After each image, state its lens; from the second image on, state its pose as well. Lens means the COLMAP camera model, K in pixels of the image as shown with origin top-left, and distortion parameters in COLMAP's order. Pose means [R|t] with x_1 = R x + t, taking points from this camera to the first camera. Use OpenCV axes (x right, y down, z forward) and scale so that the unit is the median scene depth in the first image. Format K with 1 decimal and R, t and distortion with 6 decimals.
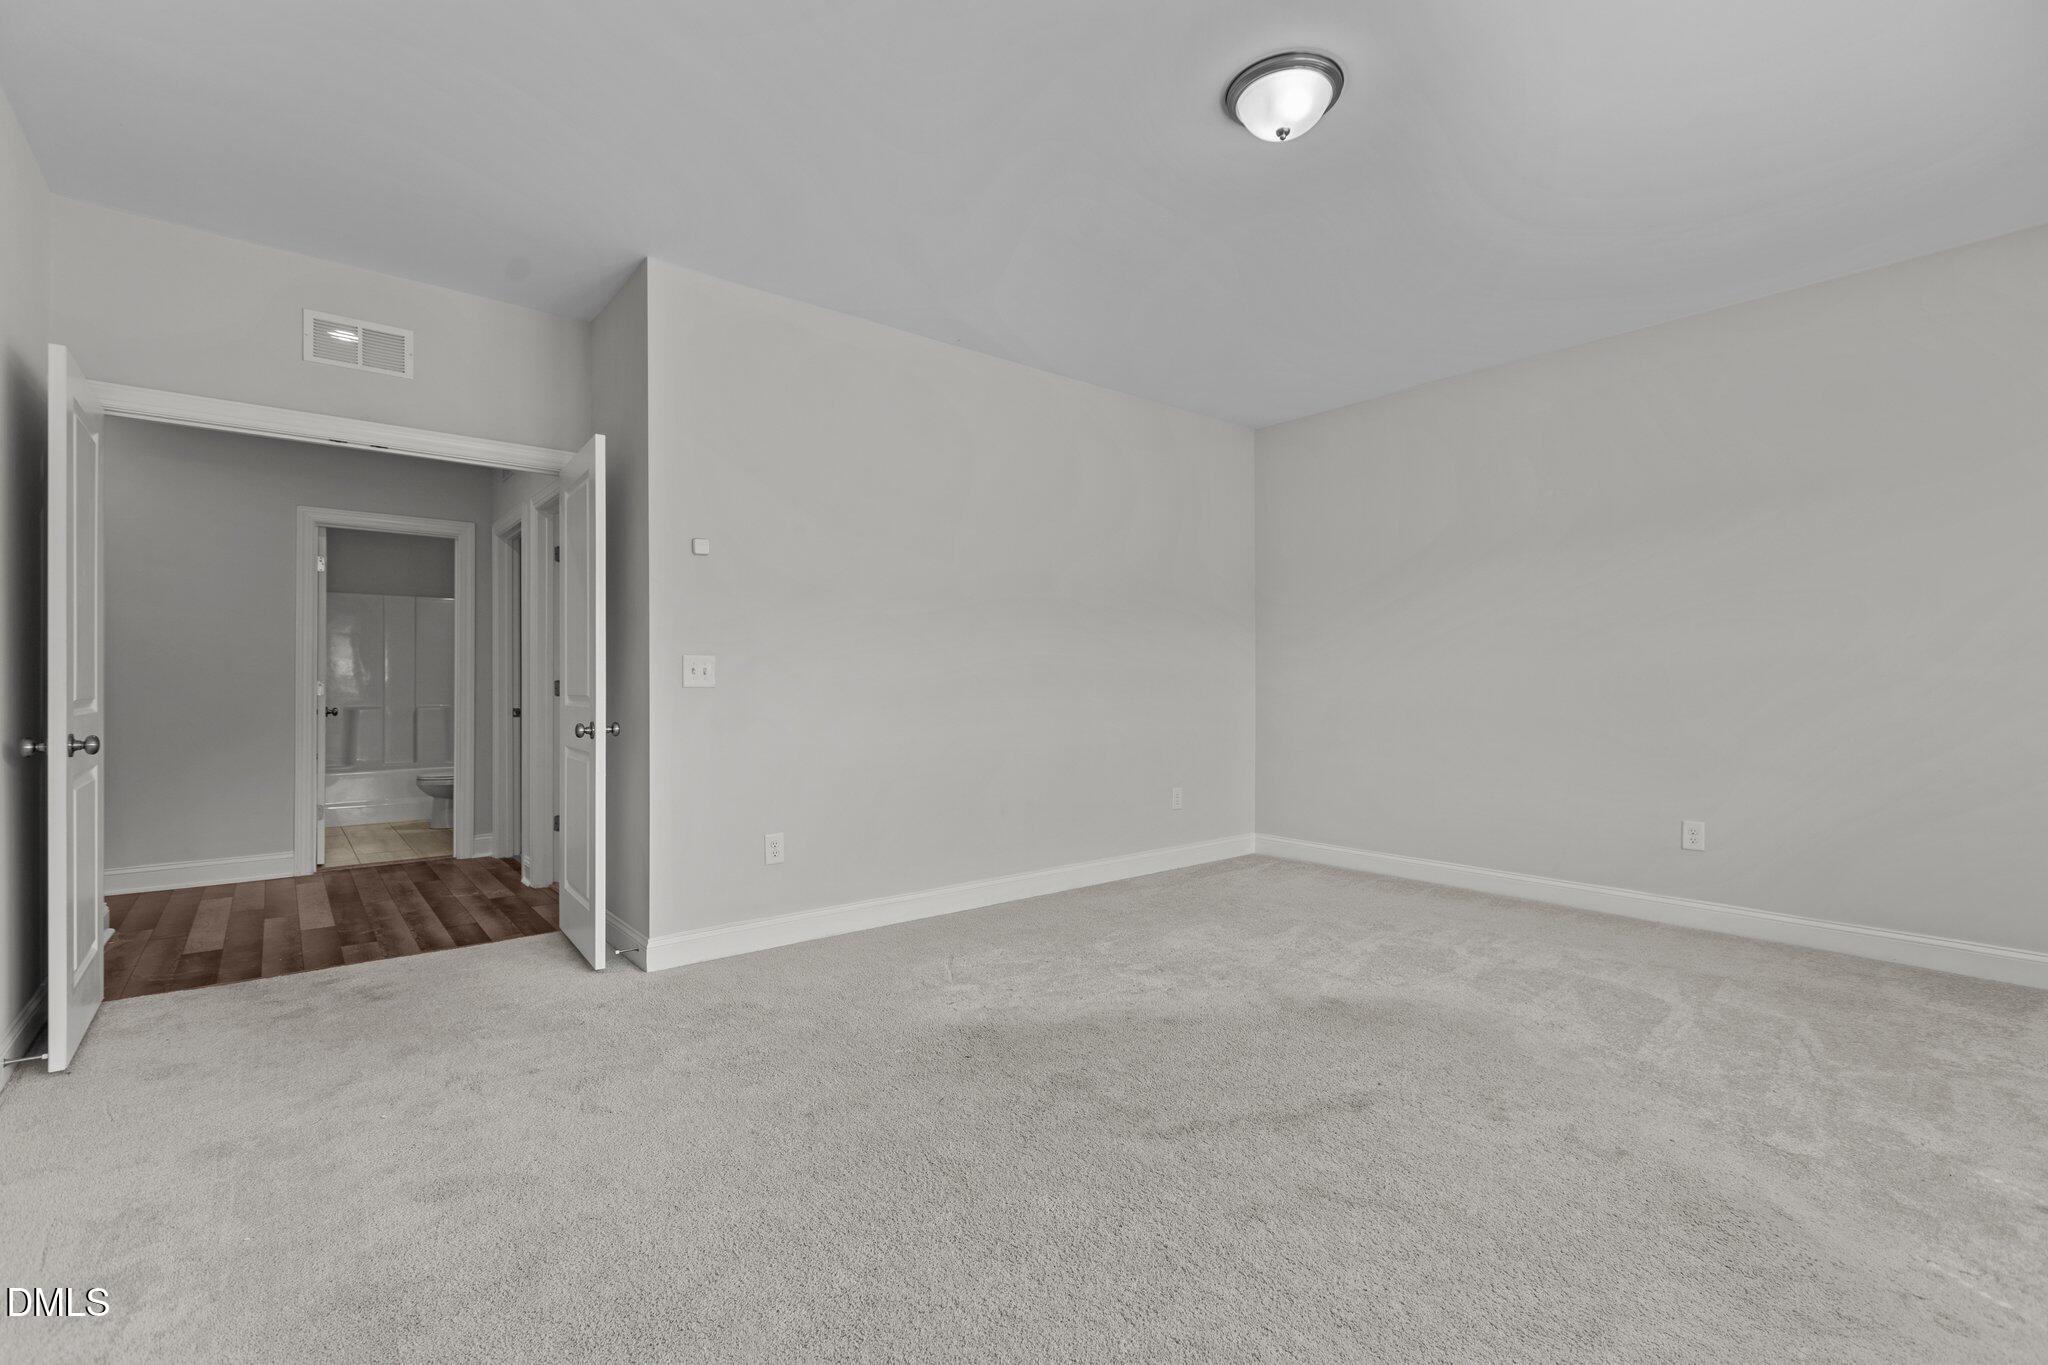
lens RADIAL K [[929.7, 0, 1024.0], [0, 929.7, 682.5], [0, 0, 1]] dist [-0.000985, -0.000113]
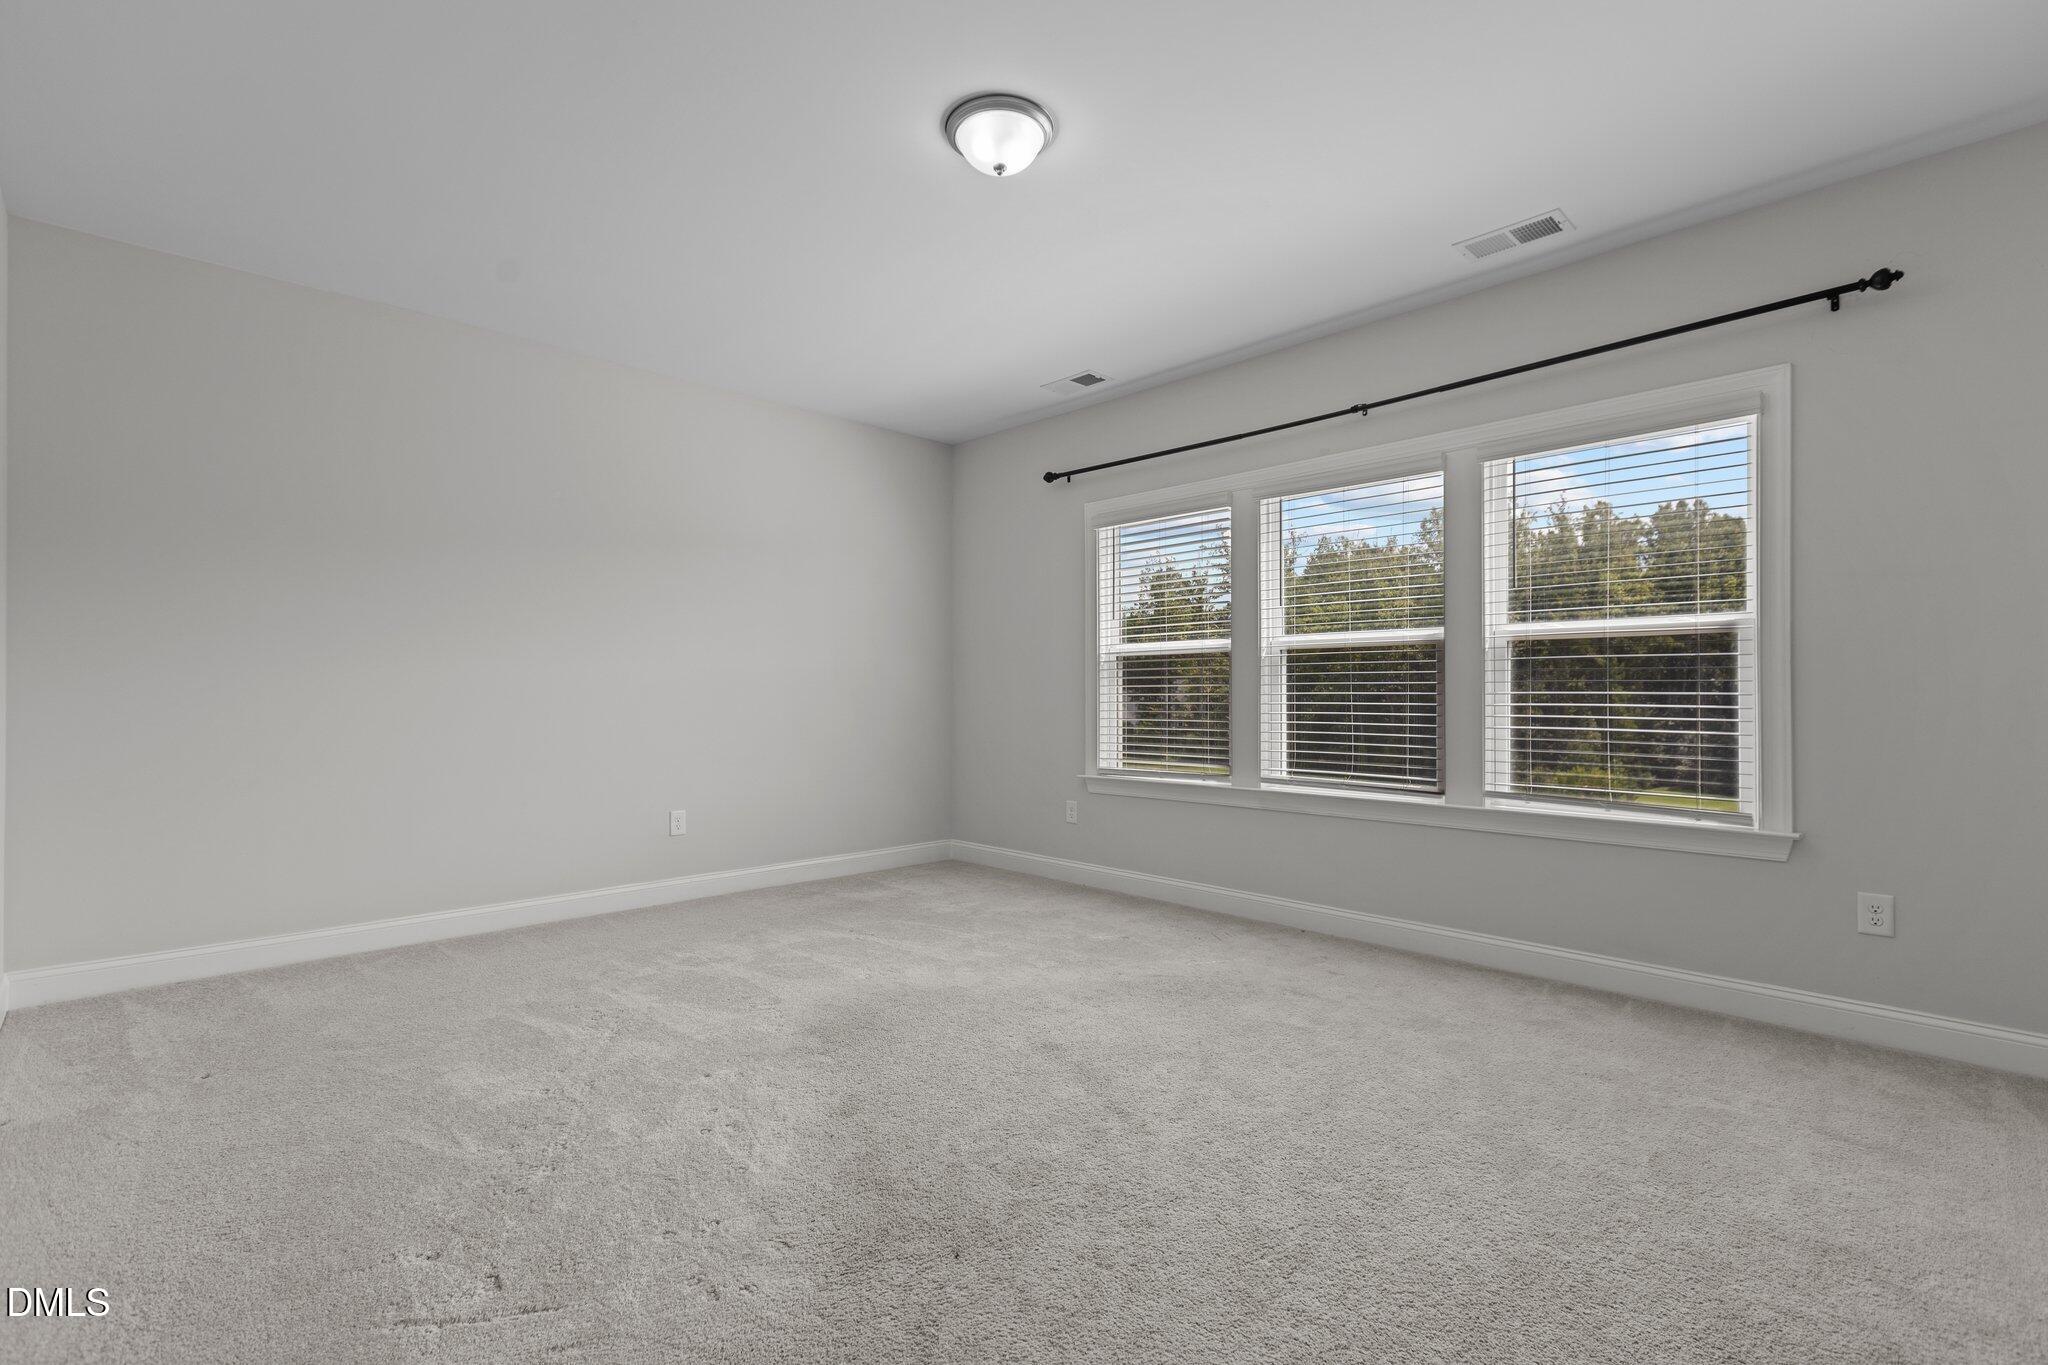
lens RADIAL K [[929.7, 0, 1024.0], [0, 929.7, 682.5], [0, 0, 1]] dist [-0.000985, -0.000113]
pose [[-0.087703, 0.008416, 0.996111, -0.601193], [0.001766, 0.999964, -0.008293, -0.001218], [-0.996145, 0.001032, -0.087715, 0.833509]]
